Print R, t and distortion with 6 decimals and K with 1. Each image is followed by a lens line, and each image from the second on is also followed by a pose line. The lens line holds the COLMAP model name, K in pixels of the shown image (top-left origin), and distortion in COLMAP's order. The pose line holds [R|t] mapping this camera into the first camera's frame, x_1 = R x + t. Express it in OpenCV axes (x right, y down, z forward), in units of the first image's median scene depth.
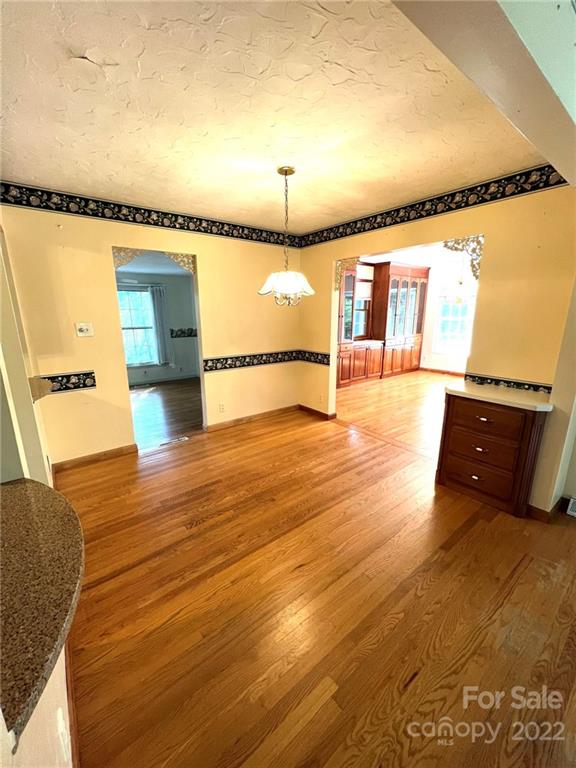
lens RADIAL K [[307.7, 0, 288.7], [0, 307.7, 384.2], [0, 0, 1]] dist [0.000580, -0.000566]
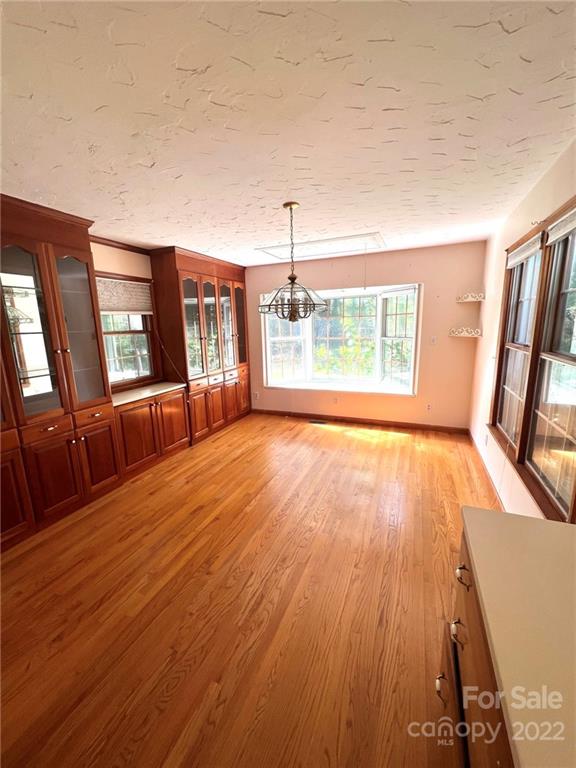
lens RADIAL K [[307.7, 0, 290.1], [0, 307.7, 381.1], [0, 0, 1]] dist [0.000580, -0.000566]
pose [[0.871763, -0.109181, 0.477607, 0.198717], [0.136541, 0.990371, -0.022825, -0.102227], [-0.470516, 0.085111, 0.878277, 0.385605]]
